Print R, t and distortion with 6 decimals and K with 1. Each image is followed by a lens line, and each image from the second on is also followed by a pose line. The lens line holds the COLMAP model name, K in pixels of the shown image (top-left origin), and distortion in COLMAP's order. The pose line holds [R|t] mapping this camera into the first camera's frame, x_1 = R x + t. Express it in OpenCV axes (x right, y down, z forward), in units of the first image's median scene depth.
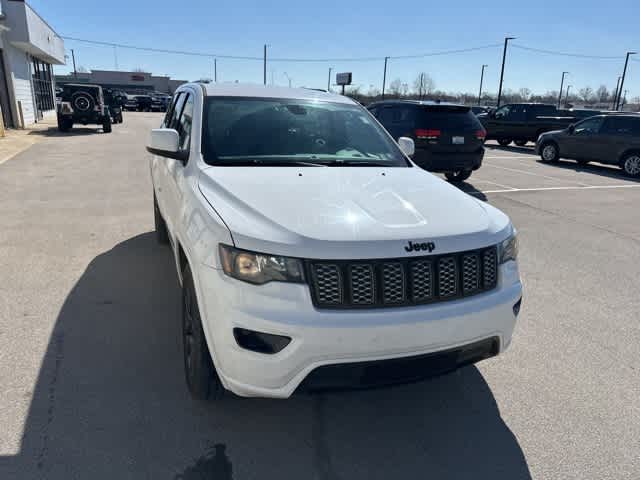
lens RADIAL K [[460.6, 0, 320.0], [0, 460.6, 240.0], [0, 0, 1]] dist [0.049940, -0.049994]
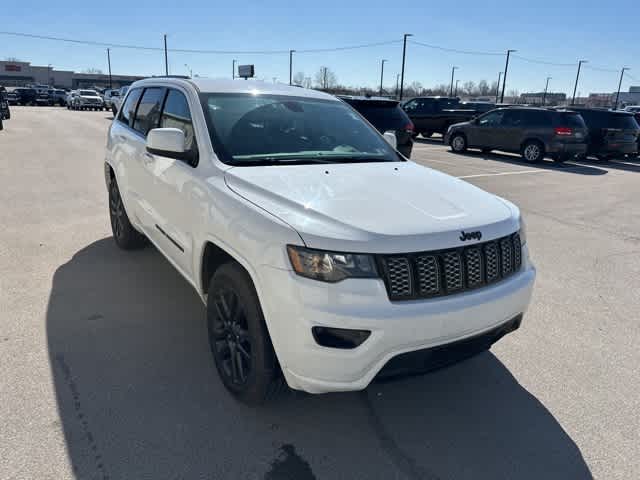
lens RADIAL K [[460.6, 0, 320.0], [0, 460.6, 240.0], [0, 0, 1]] dist [0.049940, -0.049994]
pose [[0.978822, -0.061809, 0.195162, -0.231282], [0.059066, 0.998057, 0.019851, -0.012228], [-0.196009, -0.007903, 0.980570, 0.006885]]
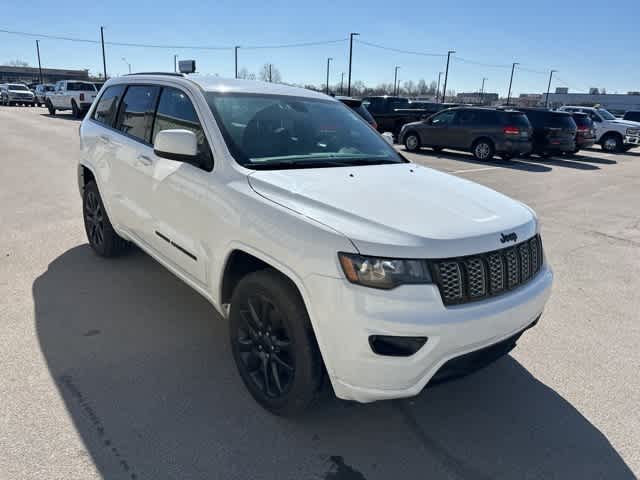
lens RADIAL K [[460.6, 0, 320.0], [0, 460.6, 240.0], [0, 0, 1]] dist [0.049940, -0.049994]
pose [[0.947423, -0.087740, 0.307721, -0.373128], [0.081499, 0.996124, 0.033102, -0.036030], [-0.309432, -0.006283, 0.950901, 0.062469]]
